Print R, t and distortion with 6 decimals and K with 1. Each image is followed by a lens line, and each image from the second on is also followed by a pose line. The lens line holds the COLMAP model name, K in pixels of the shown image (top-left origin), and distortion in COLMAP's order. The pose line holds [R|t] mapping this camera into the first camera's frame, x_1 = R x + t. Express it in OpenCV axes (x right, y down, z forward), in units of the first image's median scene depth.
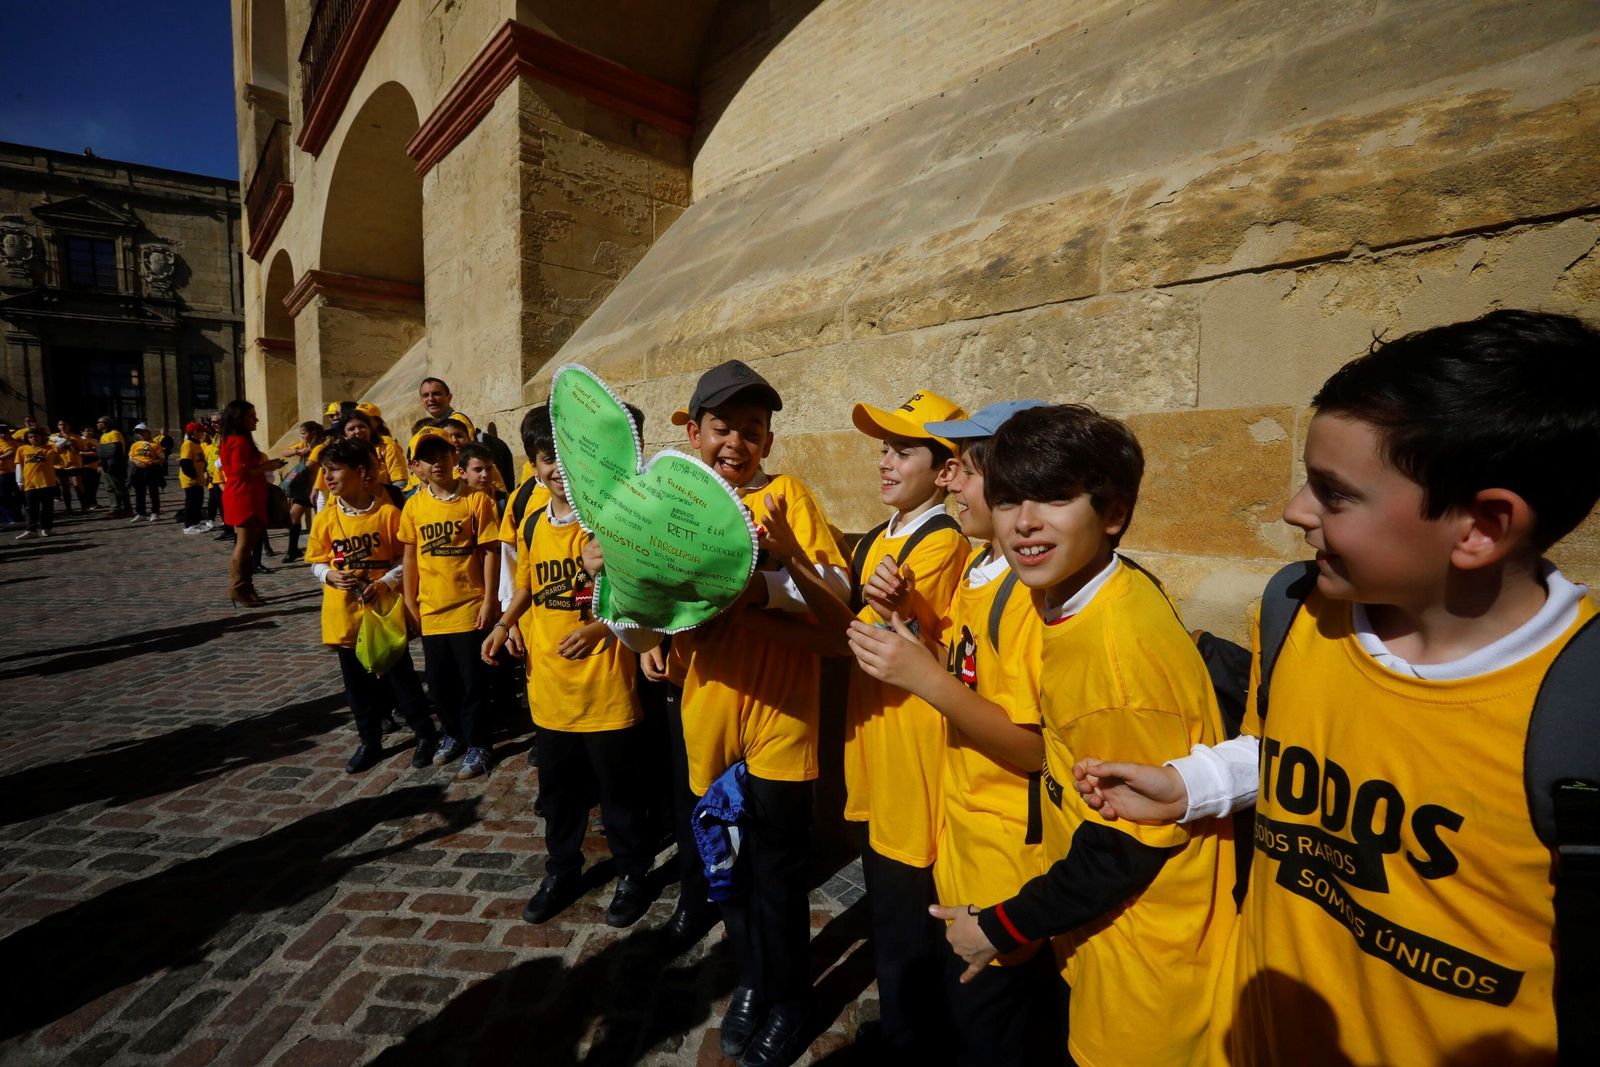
lens RADIAL K [[731.9, 0, 780.3], [0, 731.9, 528.0], [0, 0, 1]] dist [-0.031990, 0.011018]
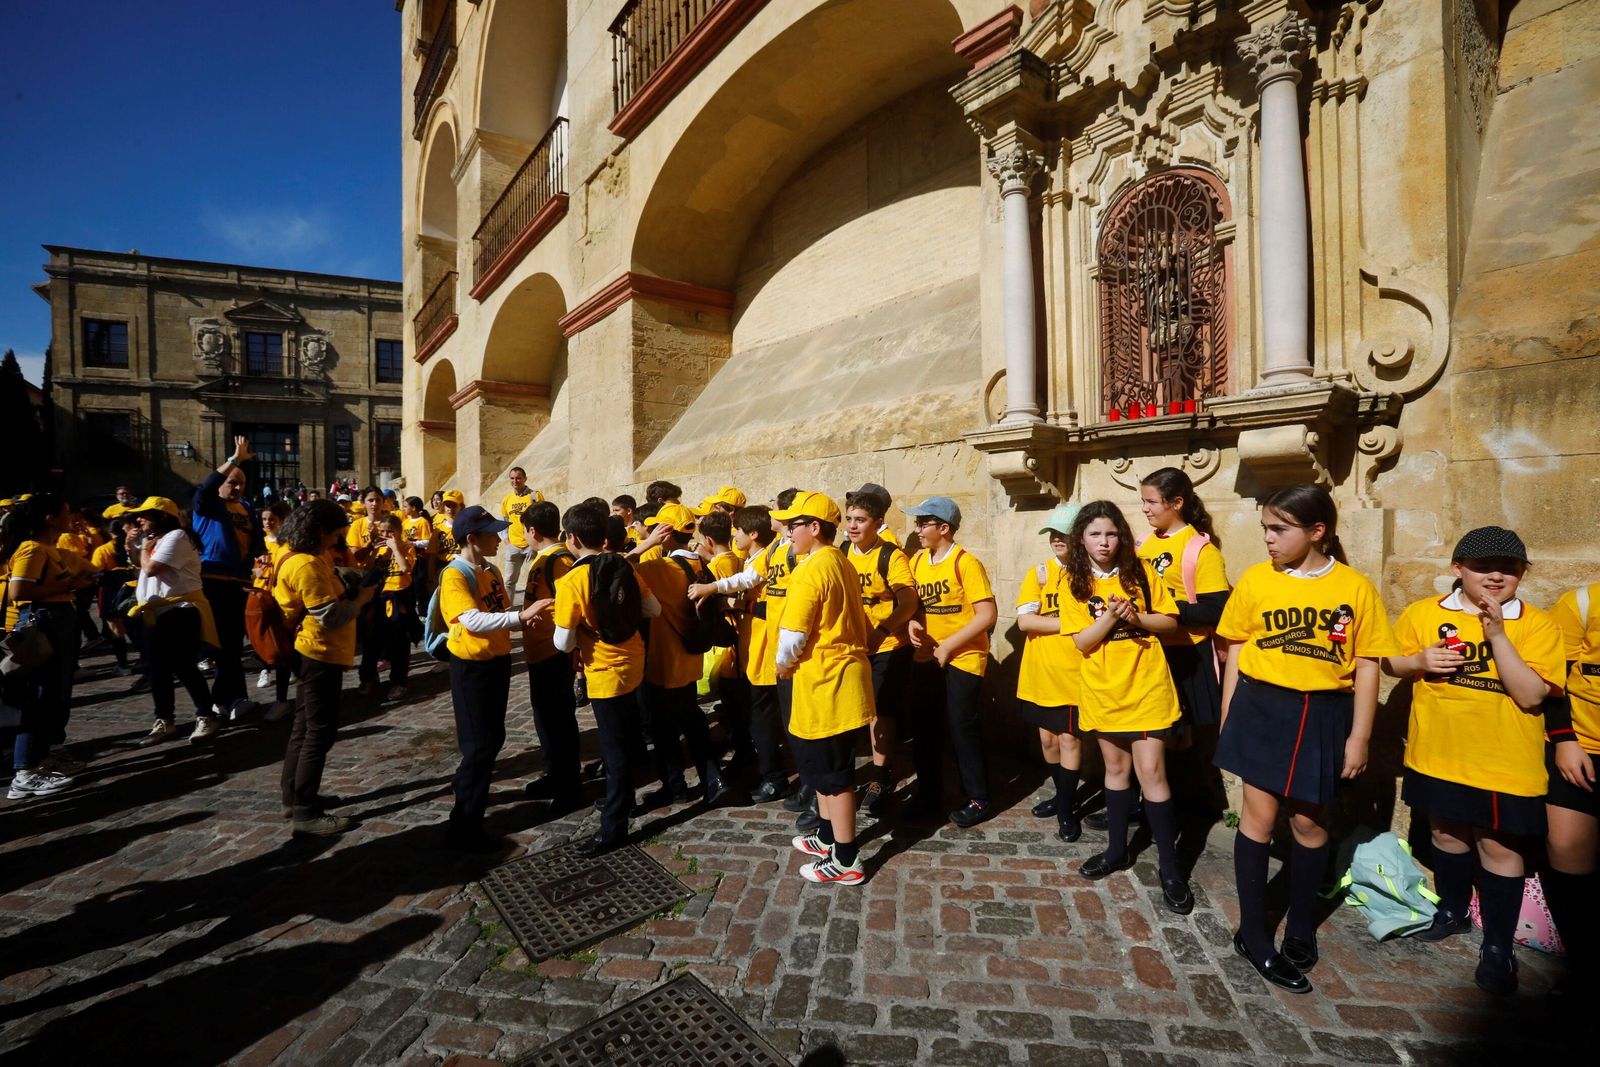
lens RADIAL K [[727.2, 0, 767.6], [0, 727.2, 526.4], [0, 0, 1]] dist [-0.058718, 0.020903]
pose [[0.993462, -0.012343, -0.113496, 0.160795], [0.004910, 0.997838, -0.065539, 0.050957], [0.114060, 0.064553, 0.991374, -0.675629]]
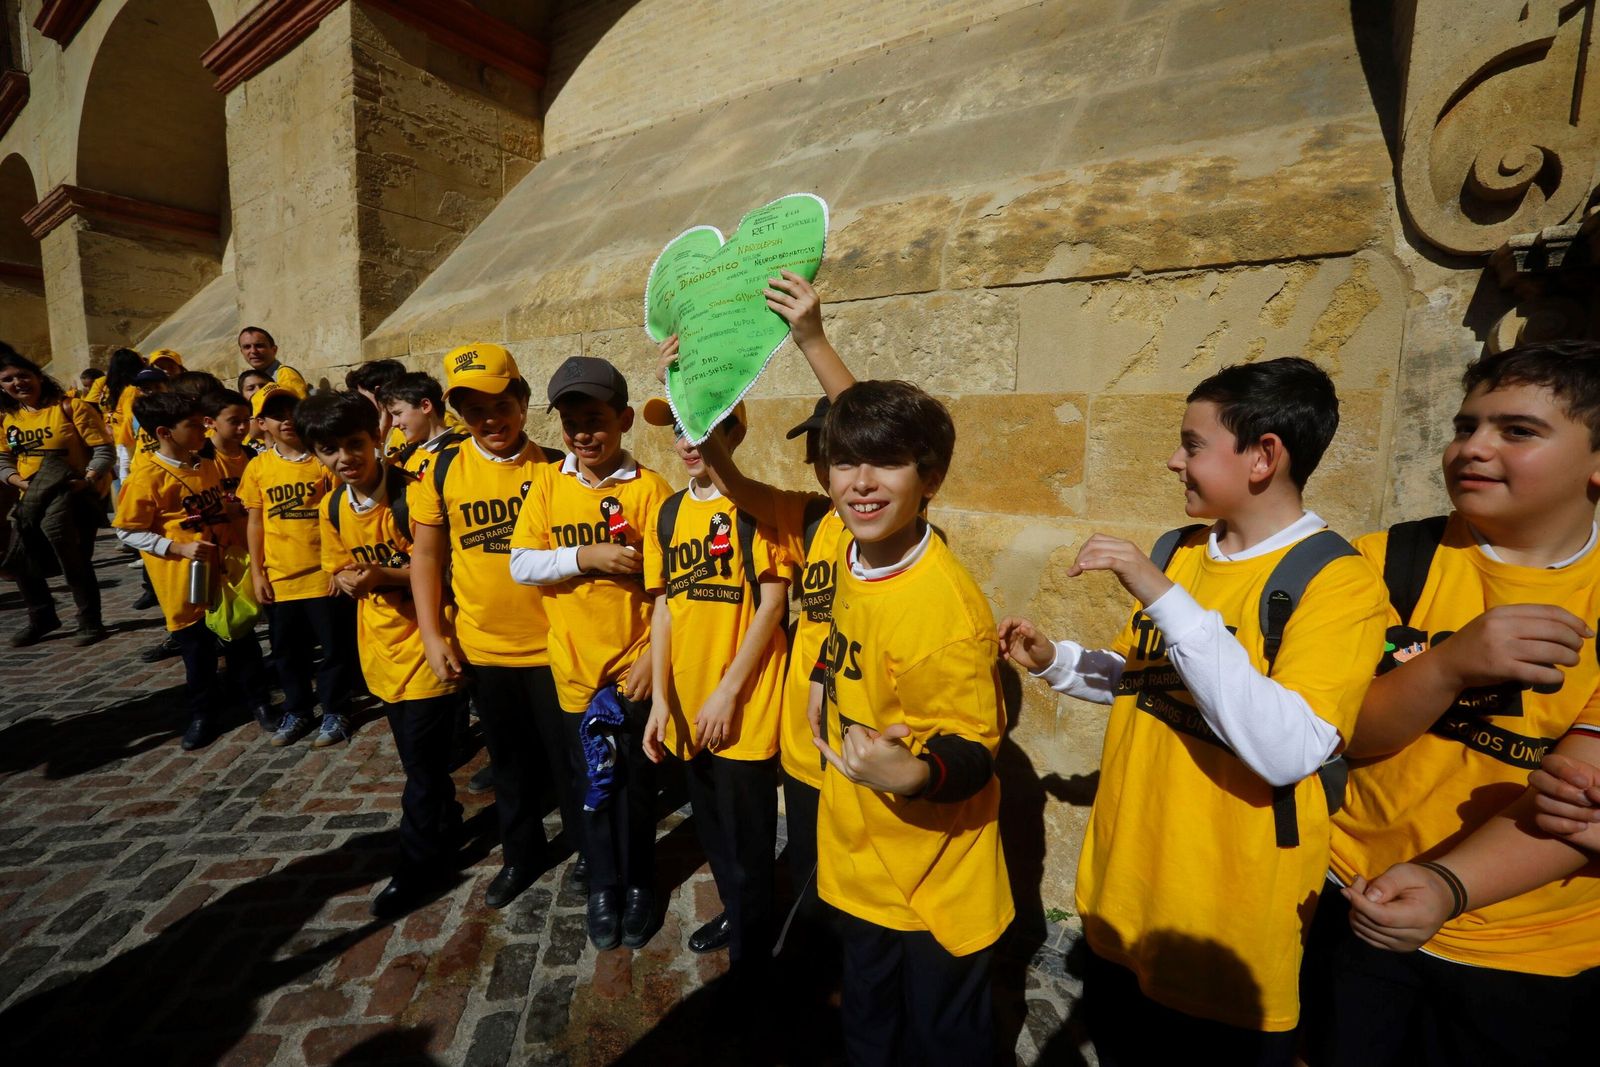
lens RADIAL K [[736.4, 0, 771.0], [0, 736.4, 522.5], [0, 0, 1]] dist [-0.015408, 0.006779]
pose [[0.979756, -0.002514, 0.200178, -0.024418], [-0.005128, 0.999278, 0.037650, 0.002323], [-0.200128, -0.037914, 0.979036, -0.044661]]
